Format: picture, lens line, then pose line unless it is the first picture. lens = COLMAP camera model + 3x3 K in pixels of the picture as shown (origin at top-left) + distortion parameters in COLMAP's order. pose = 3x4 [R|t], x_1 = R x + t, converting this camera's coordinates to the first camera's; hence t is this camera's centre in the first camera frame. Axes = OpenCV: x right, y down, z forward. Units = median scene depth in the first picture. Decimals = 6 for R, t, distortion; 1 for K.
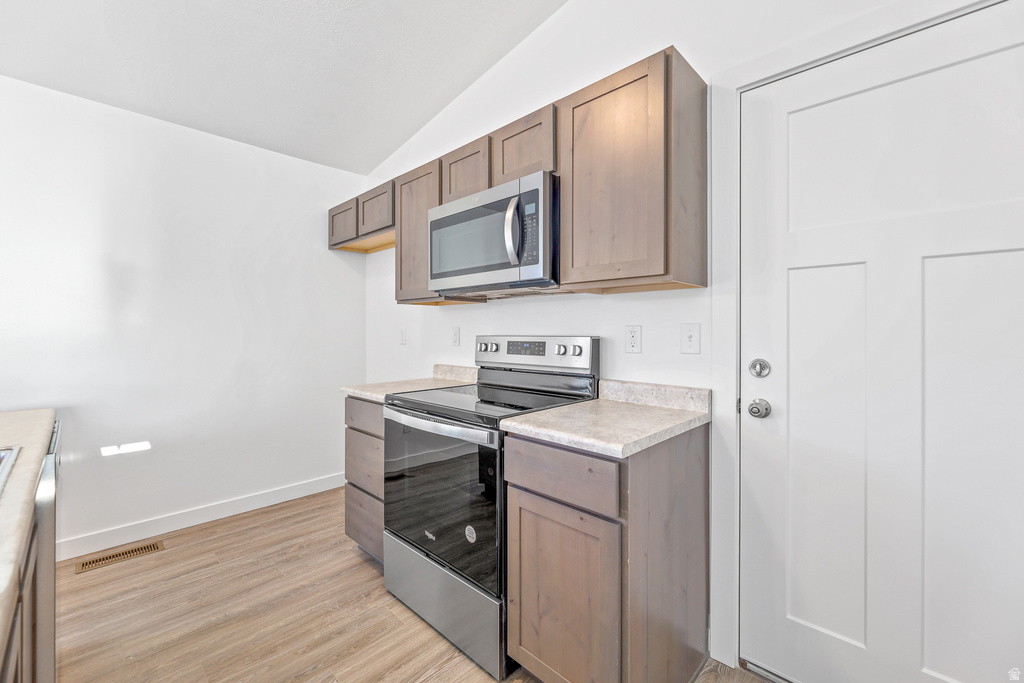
lens RADIAL K [[421.6, 0, 512.1], [0, 421.6, 326.4], [0, 0, 1]] dist [-0.010538, 0.000184]
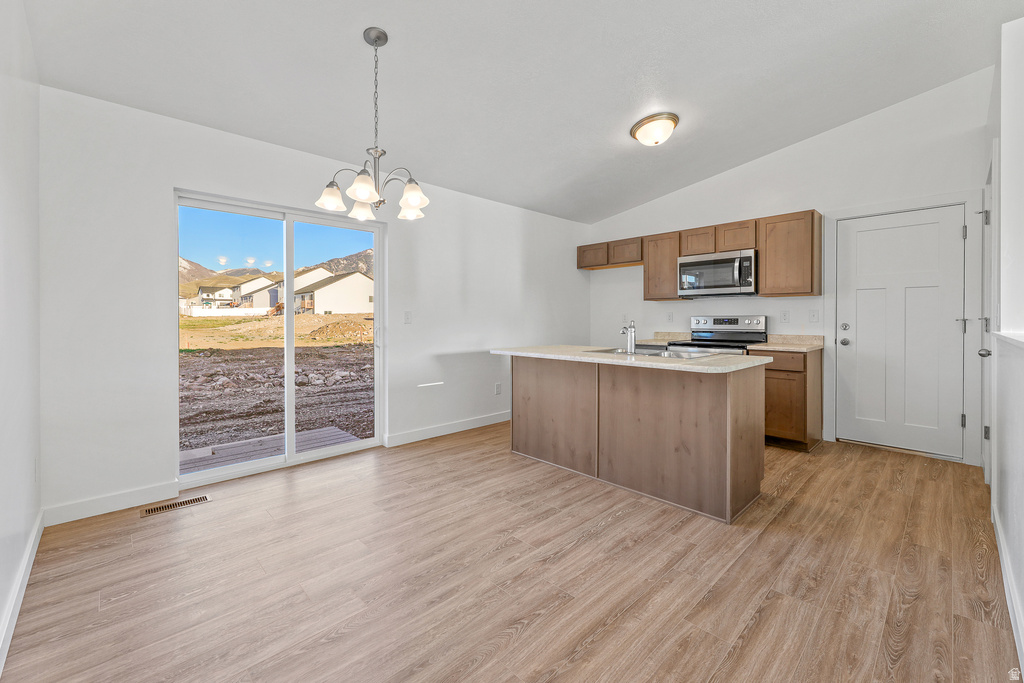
lens RADIAL K [[425.9, 0, 514.0], [0, 425.9, 320.5], [0, 0, 1]] dist [0.000430, 0.000034]
pose [[0.999115, -0.004878, -0.041785, -1.061311], [0.005651, 0.999815, 0.018410, -0.000155], [0.041687, -0.018630, 0.998957, -1.358972]]
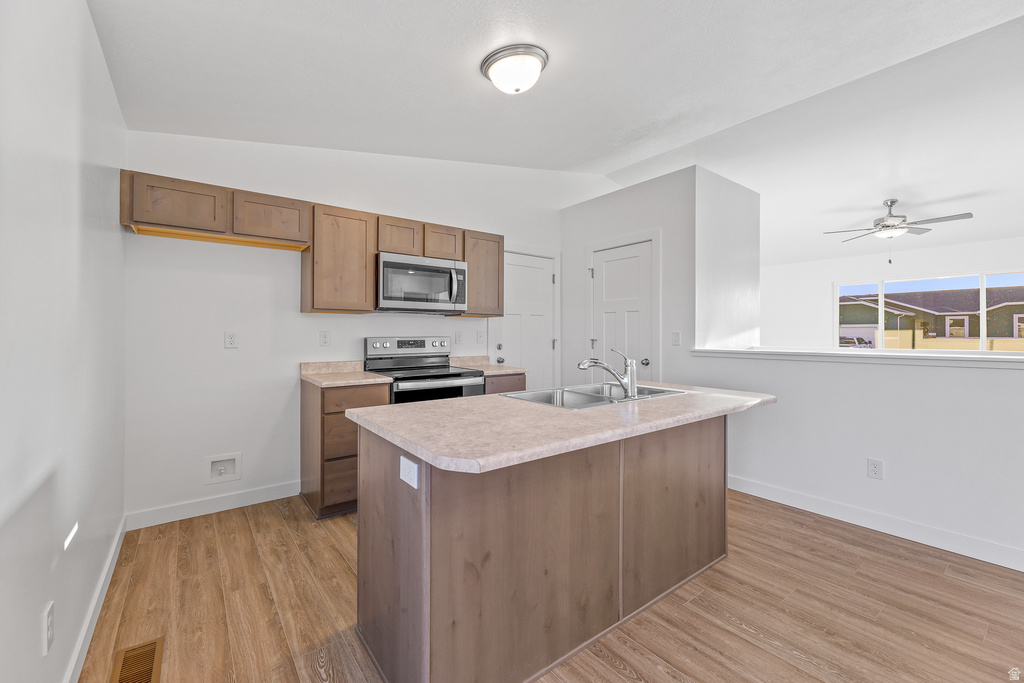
lens RADIAL K [[422.9, 0, 514.3], [0, 422.9, 331.0], [0, 0, 1]] dist [0.000444, 0.000255]
pose [[0.155691, 0.002404, 0.987803, -1.776932], [-0.011180, 0.999937, -0.000672, -0.006154], [-0.987742, -0.010939, 0.155708, 0.346914]]
